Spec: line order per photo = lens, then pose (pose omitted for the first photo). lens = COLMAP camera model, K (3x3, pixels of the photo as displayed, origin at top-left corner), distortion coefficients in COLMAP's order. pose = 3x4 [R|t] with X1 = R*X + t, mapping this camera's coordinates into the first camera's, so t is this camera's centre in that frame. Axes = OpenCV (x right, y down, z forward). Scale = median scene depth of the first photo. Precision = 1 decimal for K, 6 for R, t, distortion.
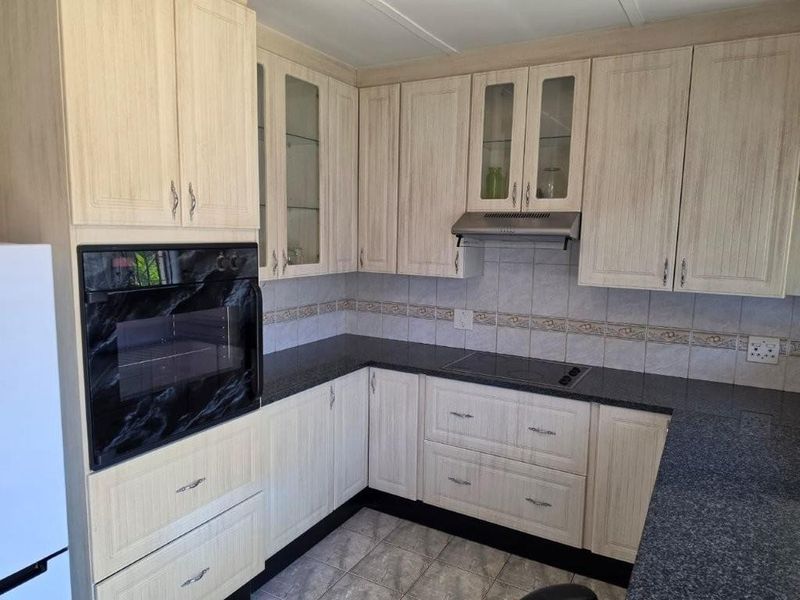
lens RADIAL K [[559.9, 0, 405.4], [0, 559.9, 301.5], [0, 0, 1]] dist [0.089604, -0.110790]
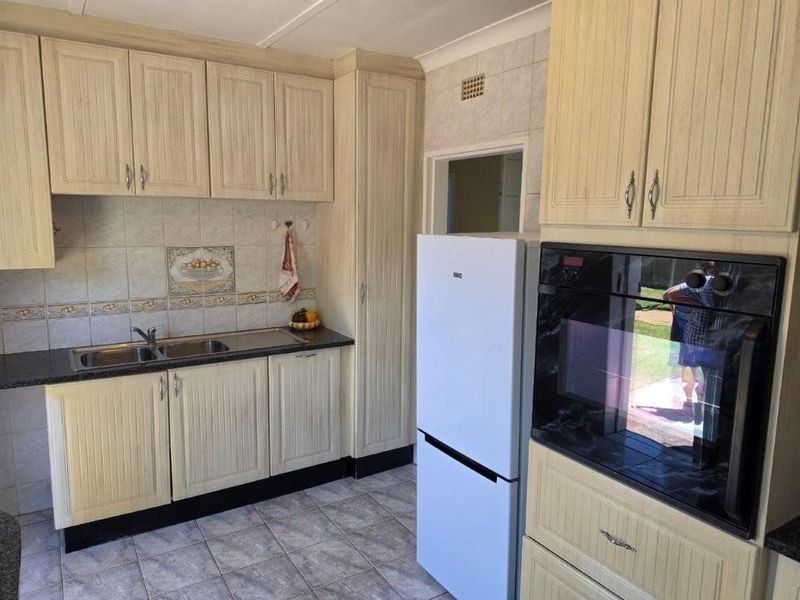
lens RADIAL K [[553.9, 0, 395.6], [0, 553.9, 296.6], [0, 0, 1]] dist [0.101367, -0.139103]
pose [[-0.490708, 0.104039, -0.865090, 0.338313], [-0.132435, 0.972405, 0.192066, -0.101286], [0.861201, 0.208816, -0.463389, 0.774885]]
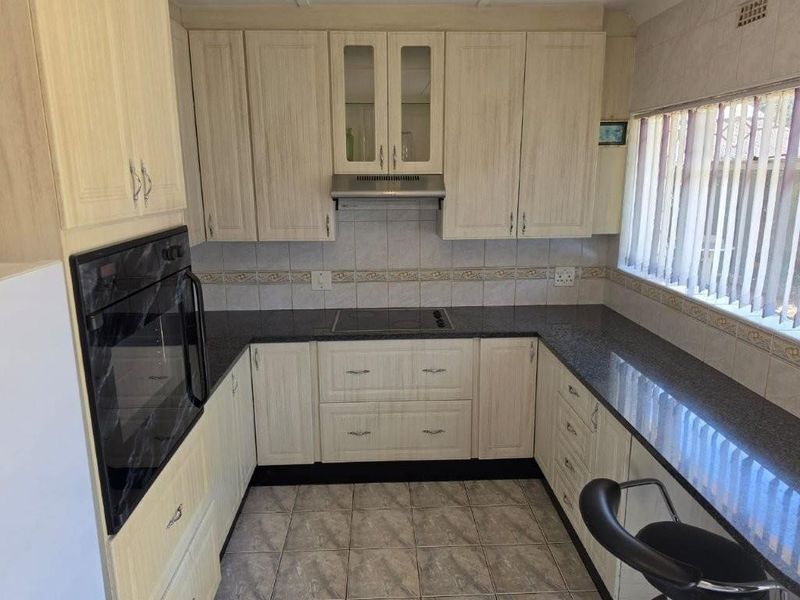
lens RADIAL K [[553.9, 0, 395.6], [0, 553.9, 296.6], [0, 0, 1]] dist [0.101367, -0.139103]
pose [[0.847226, -0.139032, 0.512716, -0.362076], [0.088814, 0.988631, 0.121327, -0.058684], [-0.523756, -0.057255, 0.849942, 0.092289]]
